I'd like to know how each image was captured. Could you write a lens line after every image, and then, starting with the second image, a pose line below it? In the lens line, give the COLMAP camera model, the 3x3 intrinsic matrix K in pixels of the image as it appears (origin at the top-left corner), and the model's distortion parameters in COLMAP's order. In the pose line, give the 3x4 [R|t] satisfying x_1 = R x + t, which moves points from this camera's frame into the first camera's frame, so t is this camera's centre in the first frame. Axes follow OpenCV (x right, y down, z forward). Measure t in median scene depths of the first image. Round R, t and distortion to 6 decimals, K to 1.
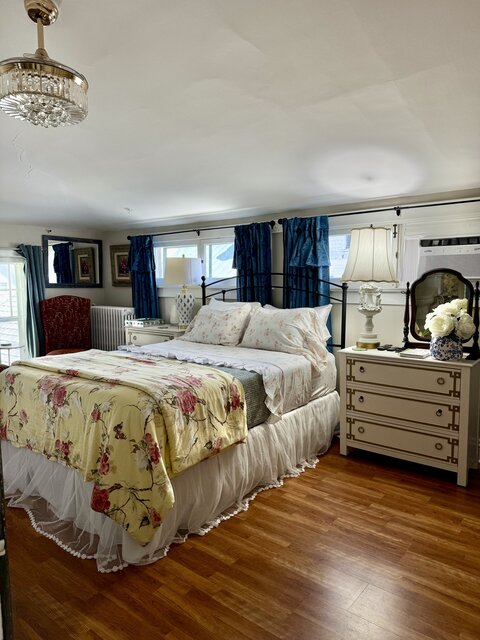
lens RADIAL K [[447.4, 0, 240.5], [0, 447.4, 321.7], [0, 0, 1]] dist [0.004807, 0.000357]
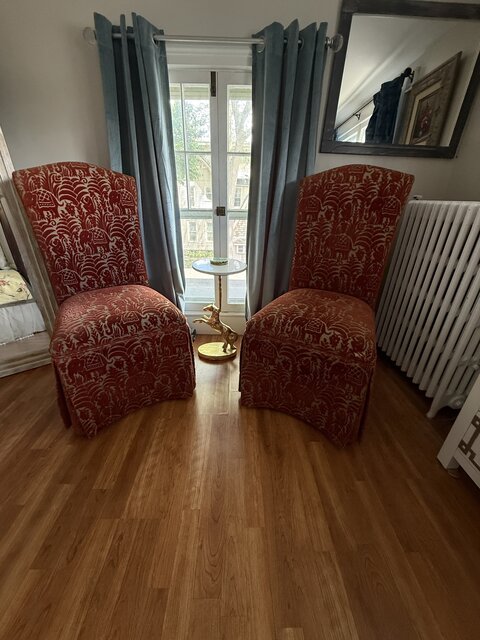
lens RADIAL K [[254.7, 0, 242.3], [0, 254.7, 319.3], [0, 0, 1]] dist [-0.000909, -0.000261]
pose [[0.648021, 0.364841, -0.668550, -0.159276], [-0.104942, 0.912197, 0.396085, -0.006585], [0.754358, -0.186513, 0.629411, 0.480697]]
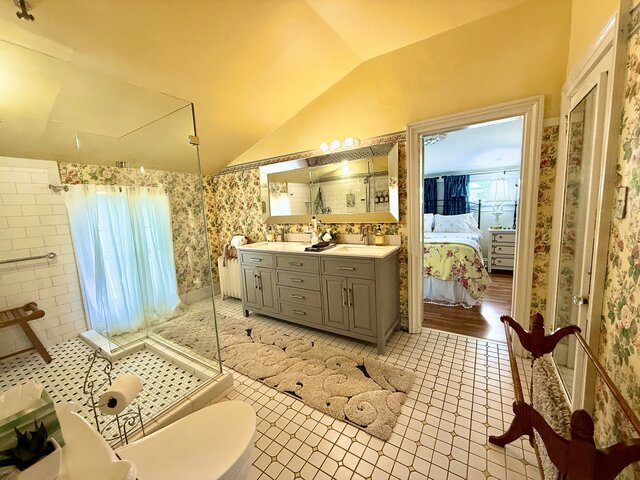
lens RADIAL K [[254.7, 0, 320.7], [0, 254.7, 238.9], [0, 0, 1]] dist [-0.000909, -0.000261]
pose [[0.992356, -0.051339, 0.112226, -0.864868], [0.047493, 0.998198, 0.036678, 0.016797], [-0.113907, -0.031068, 0.993006, -0.288887]]
